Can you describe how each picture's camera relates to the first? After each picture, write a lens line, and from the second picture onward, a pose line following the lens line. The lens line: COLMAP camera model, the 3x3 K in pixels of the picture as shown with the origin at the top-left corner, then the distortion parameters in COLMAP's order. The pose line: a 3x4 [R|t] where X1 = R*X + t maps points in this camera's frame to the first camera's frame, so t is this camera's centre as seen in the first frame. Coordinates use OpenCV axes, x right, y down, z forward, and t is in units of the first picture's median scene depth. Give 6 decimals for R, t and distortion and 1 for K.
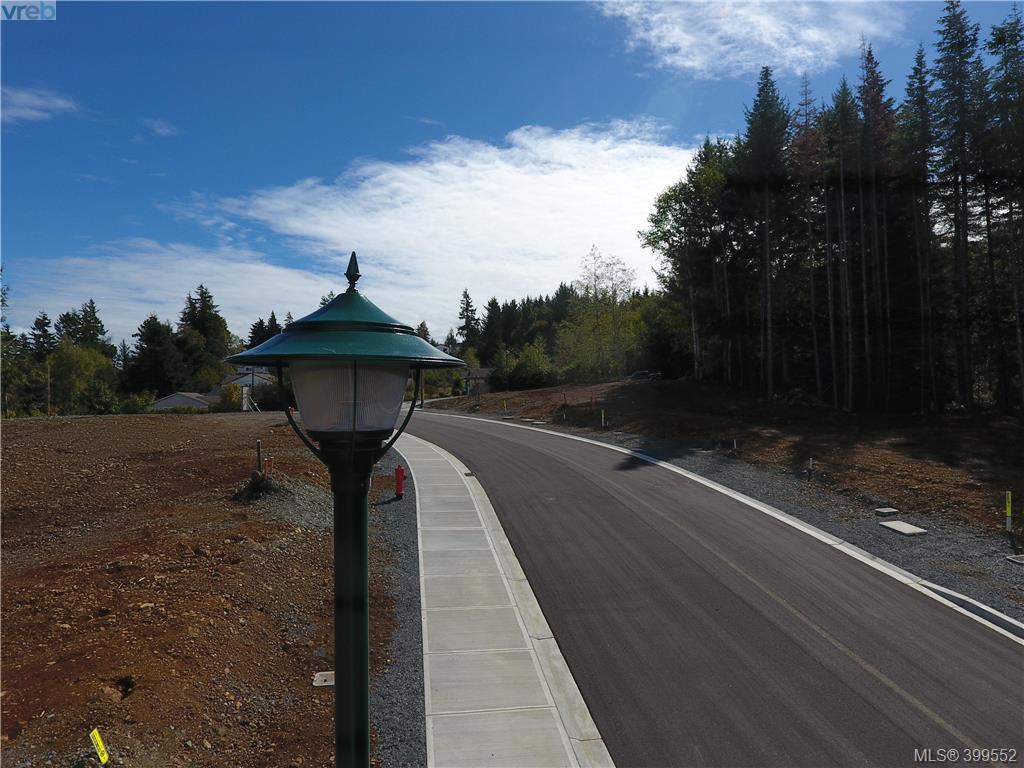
lens RADIAL K [[600.0, 0, 514.0], [0, 600.0, 384.4], [0, 0, 1]] dist [-0.001373, -0.004540]
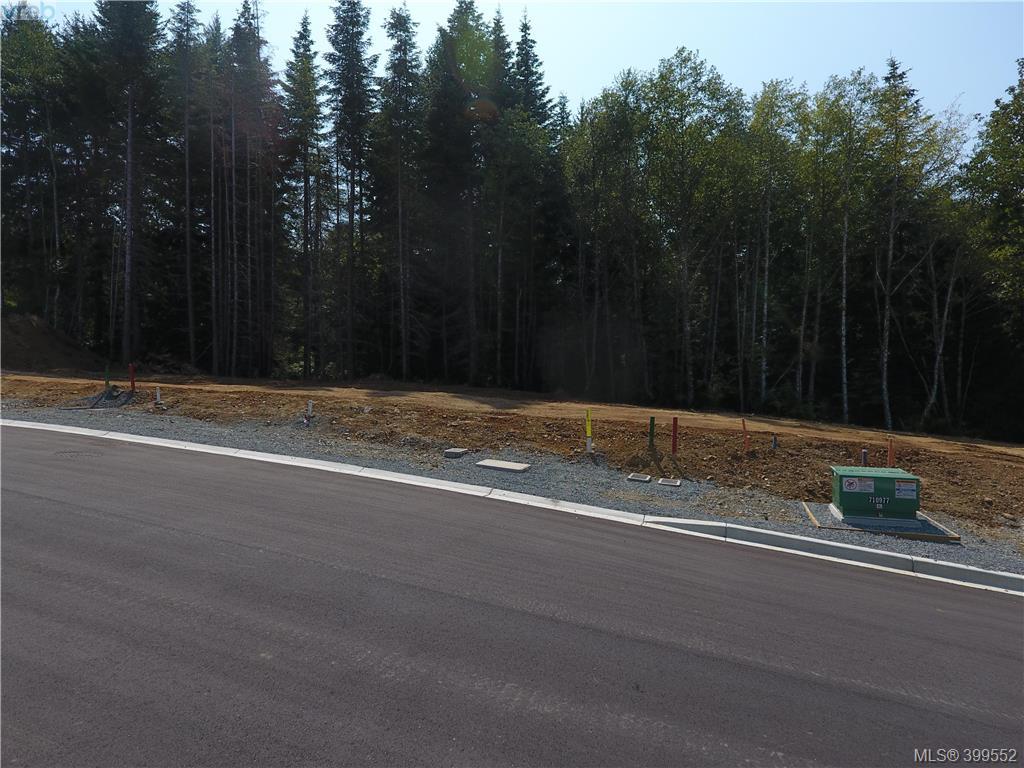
lens RADIAL K [[600.0, 0, 514.0], [0, 600.0, 384.4], [0, 0, 1]] dist [-0.001373, -0.004540]
pose [[0.483816, 0.029702, 0.874666, 0.004706], [-0.019849, 0.999539, -0.022963, 0.037890], [-0.874945, -0.006252, 0.484183, 0.153131]]
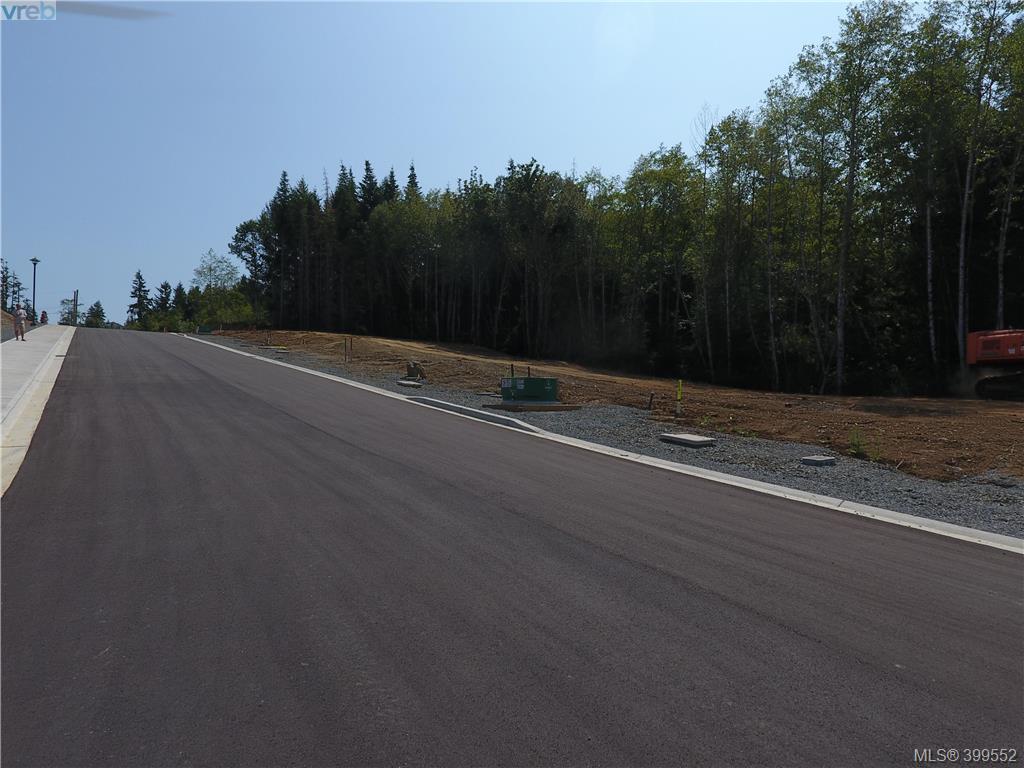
lens RADIAL K [[600.0, 0, 514.0], [0, 600.0, 384.4], [0, 0, 1]] dist [-0.001373, -0.004540]
pose [[0.901053, 0.032221, 0.432511, 0.180928], [-0.028813, 0.999481, -0.014433, 0.112184], [-0.432751, 0.000543, 0.901513, -0.699004]]
